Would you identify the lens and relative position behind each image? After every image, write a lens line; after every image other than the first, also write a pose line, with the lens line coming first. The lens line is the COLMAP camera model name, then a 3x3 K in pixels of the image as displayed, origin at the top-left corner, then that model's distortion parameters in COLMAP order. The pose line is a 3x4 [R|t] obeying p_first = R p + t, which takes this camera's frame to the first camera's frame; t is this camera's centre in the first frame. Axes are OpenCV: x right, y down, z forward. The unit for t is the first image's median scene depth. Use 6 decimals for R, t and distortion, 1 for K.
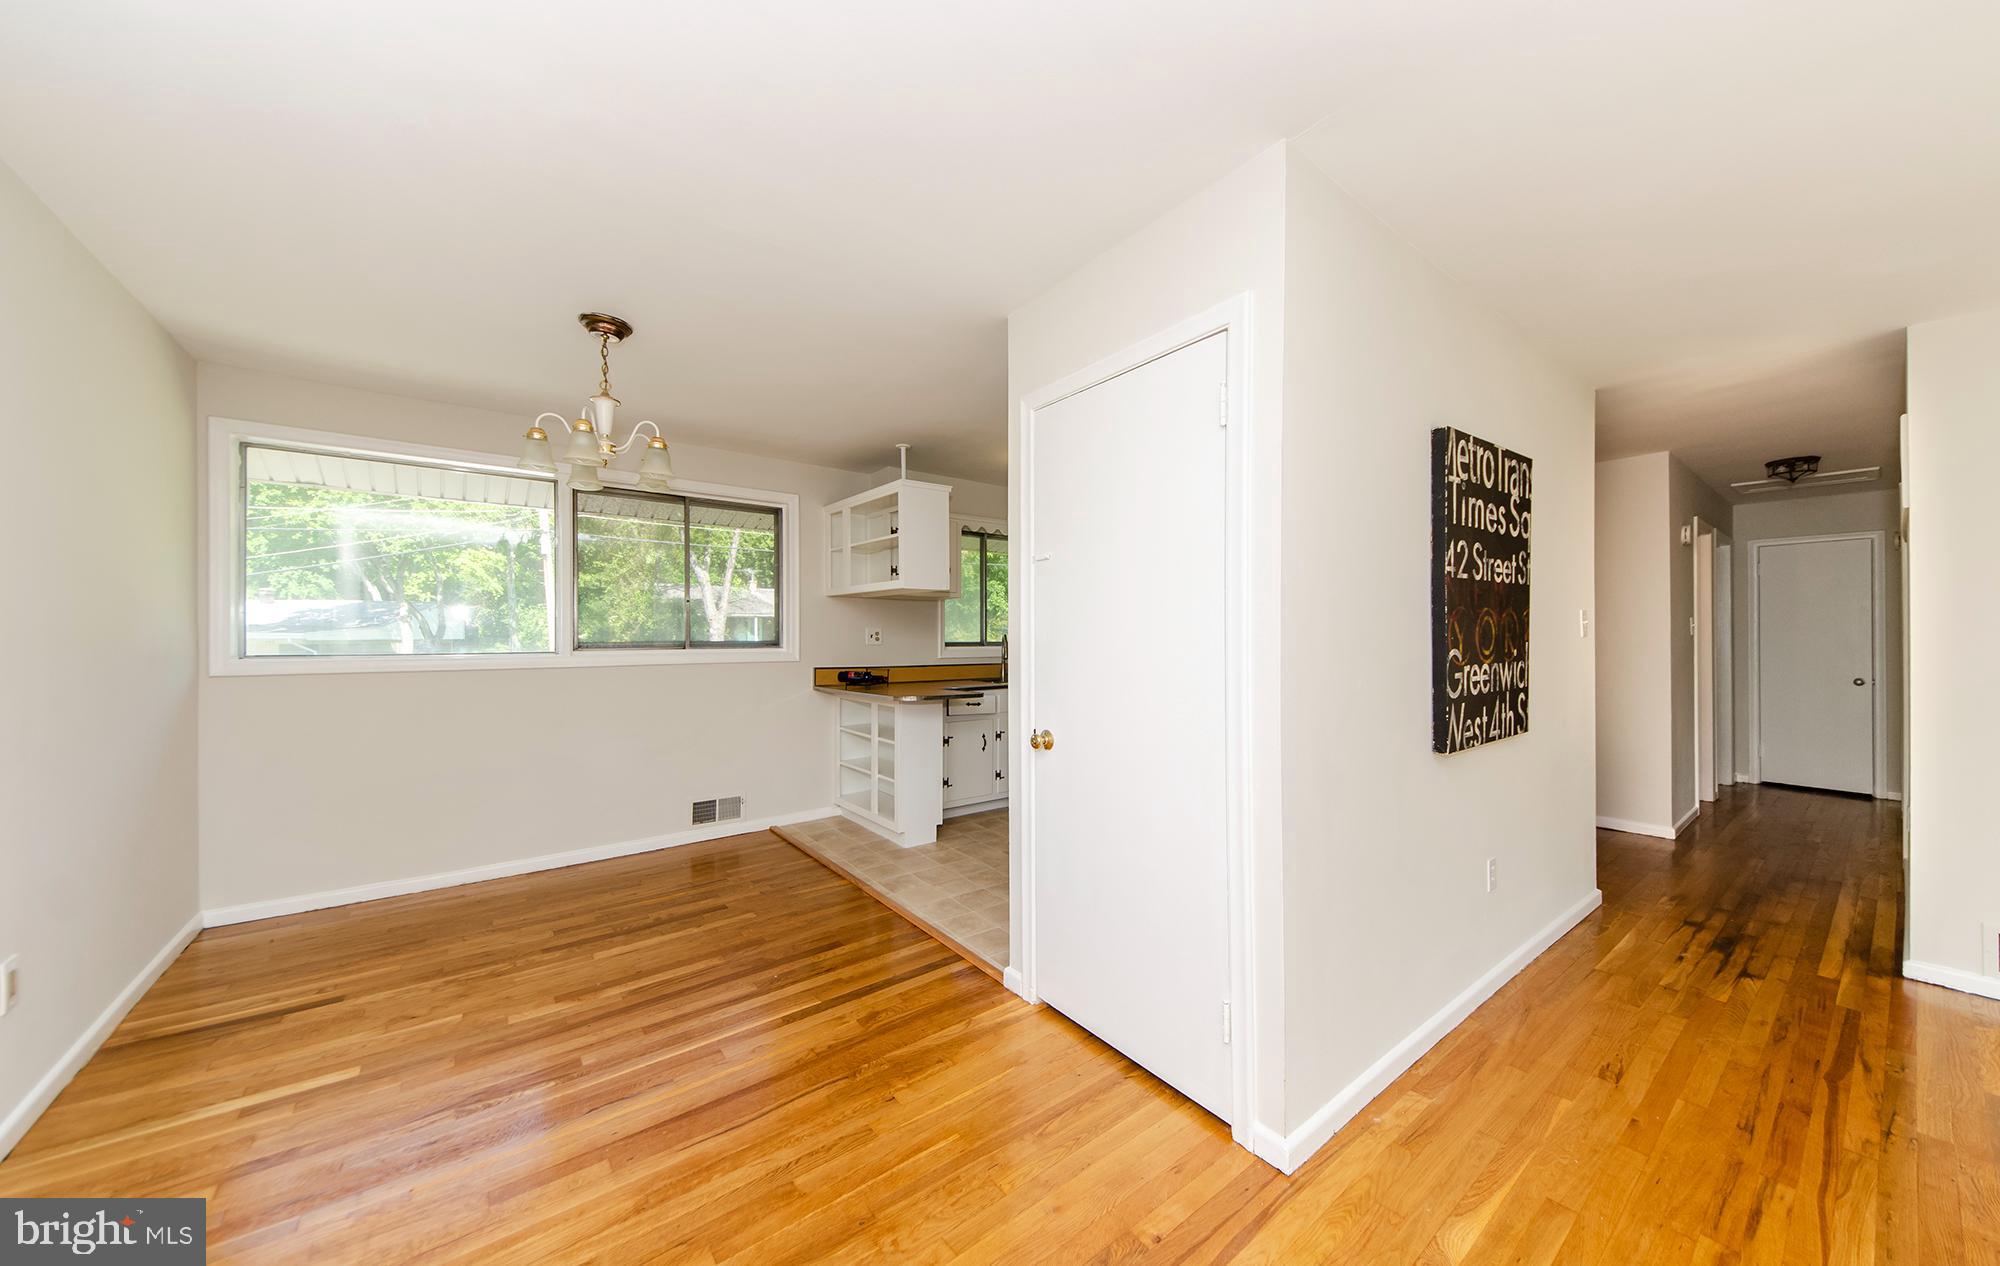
lens RADIAL K [[738.0, 0, 1060.1], [0, 738.0, 619.4], [0, 0, 1]] dist [-0.006969, -0.001177]
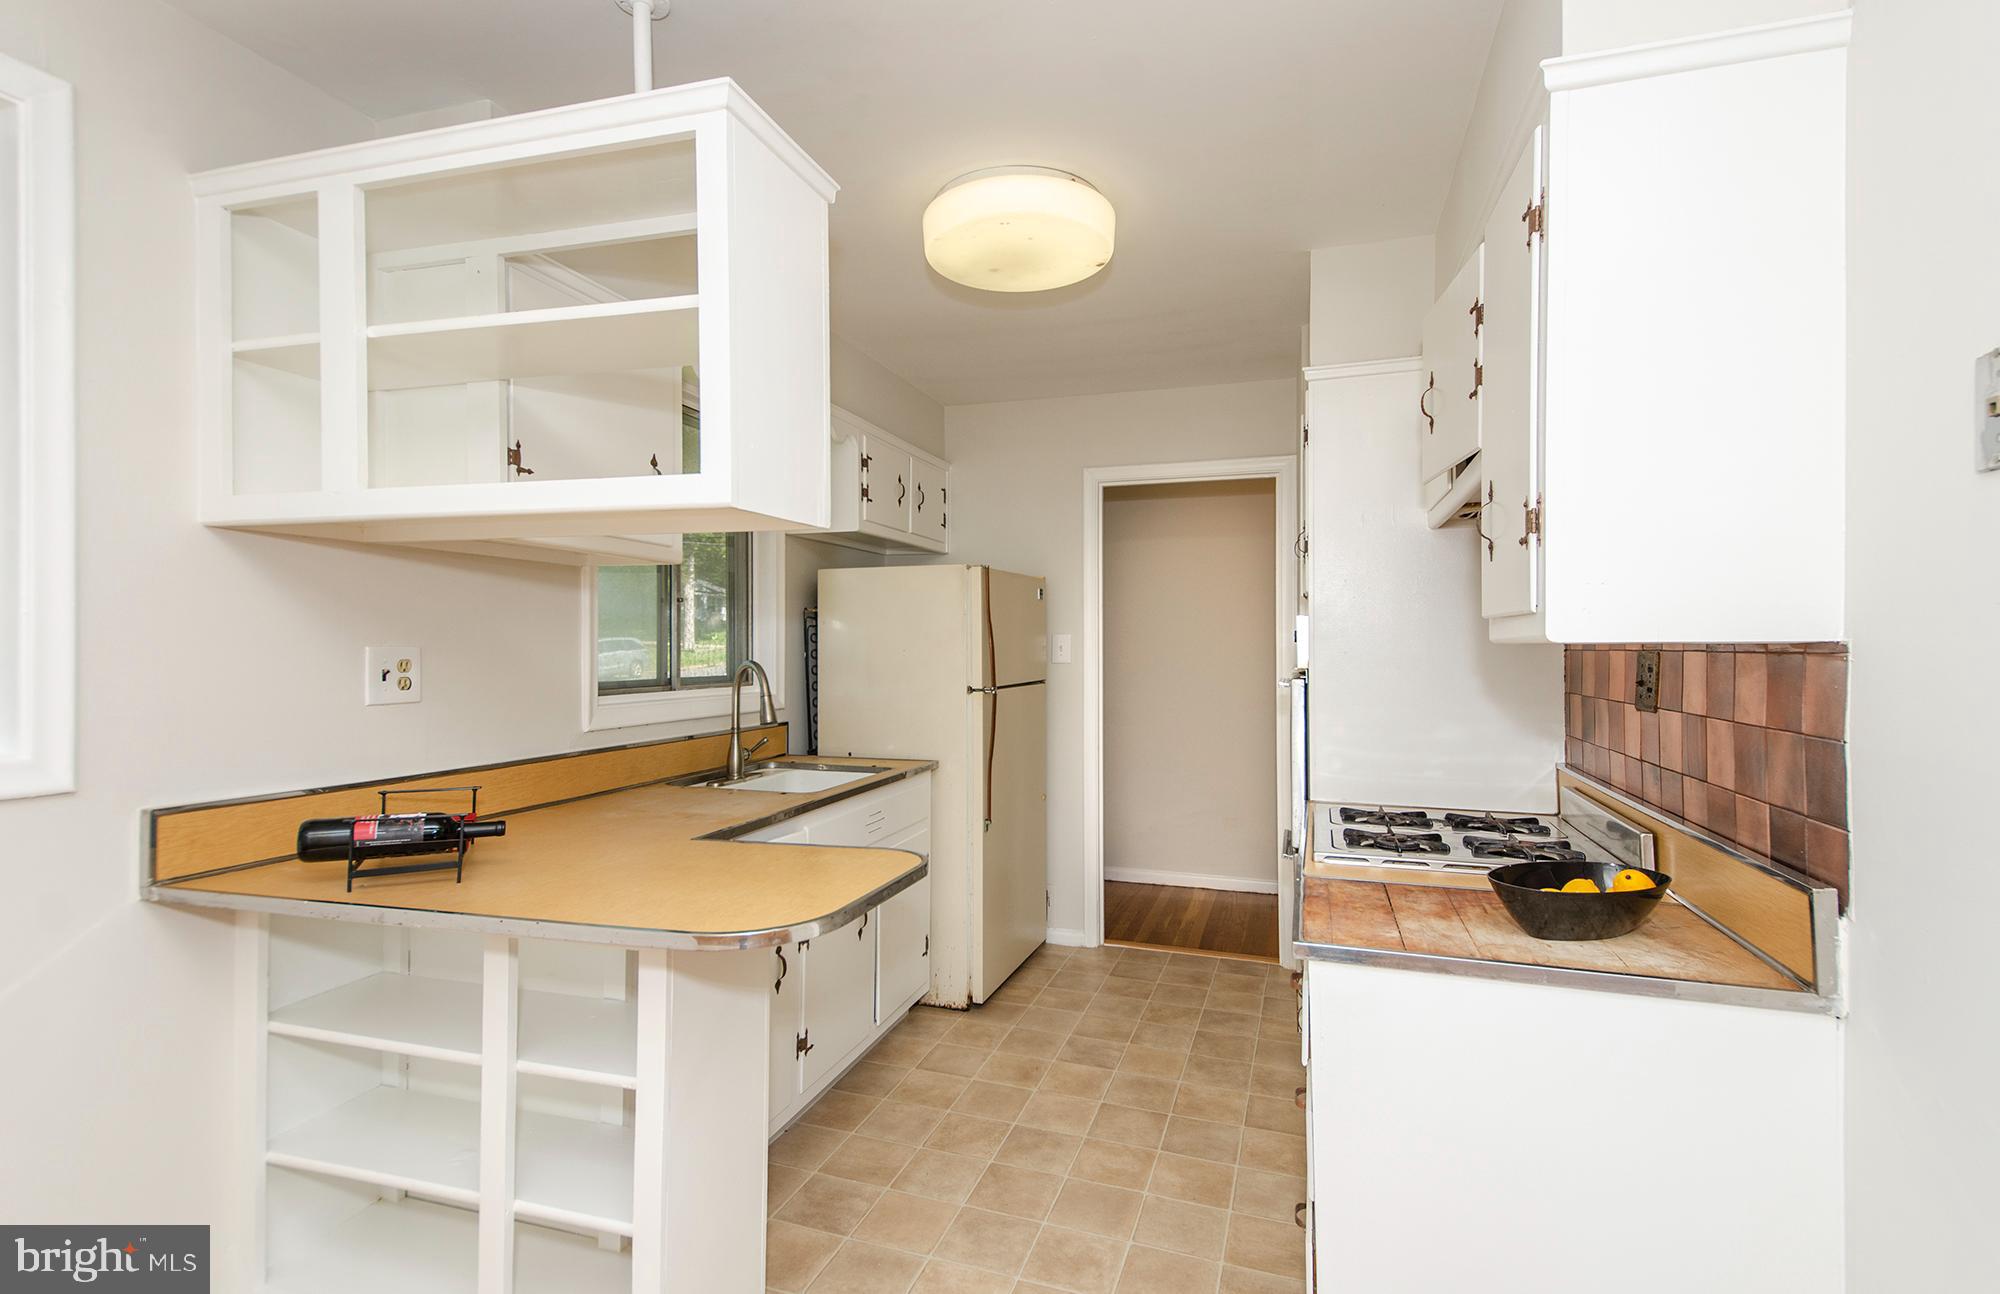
lens RADIAL K [[931.1, 0, 1001.1], [0, 931.1, 632.3], [0, 0, 1]] dist [0.037374, -0.001168]
pose [[0.838947, 0.009162, 0.544136, -0.296872], [-0.014076, 0.999889, 0.004867, 0.000594], [-0.544031, -0.011742, 0.838983, 0.633270]]
